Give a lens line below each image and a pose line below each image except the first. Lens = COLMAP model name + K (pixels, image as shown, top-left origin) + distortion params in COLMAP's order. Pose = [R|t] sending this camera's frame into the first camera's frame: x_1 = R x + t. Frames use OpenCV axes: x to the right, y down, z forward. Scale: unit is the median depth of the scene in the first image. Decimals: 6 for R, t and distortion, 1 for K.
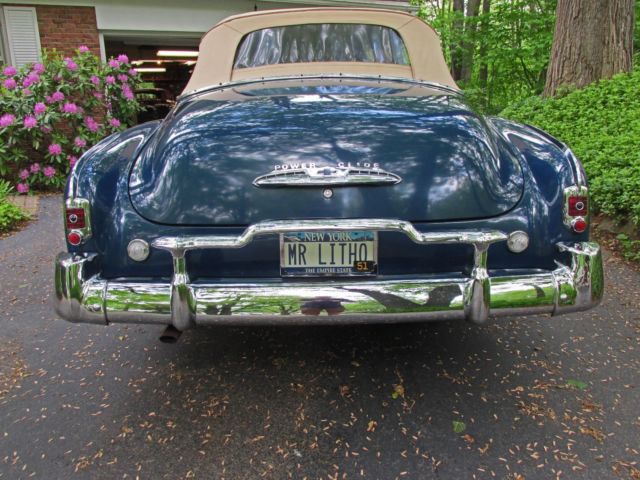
lens RADIAL K [[531.1, 0, 320.0], [0, 531.1, 240.0], [0, 0, 1]] dist [-0.039164, -0.002841]
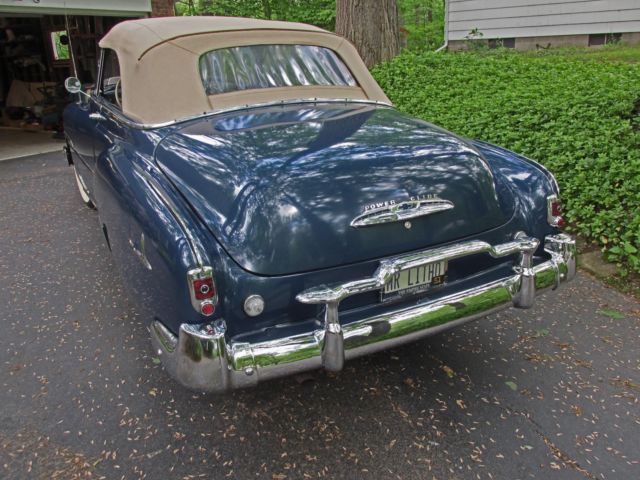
lens RADIAL K [[531.1, 0, 320.0], [0, 531.1, 240.0], [0, 0, 1]] dist [-0.039164, -0.002841]
pose [[0.879420, -0.152764, 0.450870, -0.687373], [0.121494, 0.987772, 0.097705, -0.192529], [-0.460282, -0.031146, 0.887226, 0.050573]]
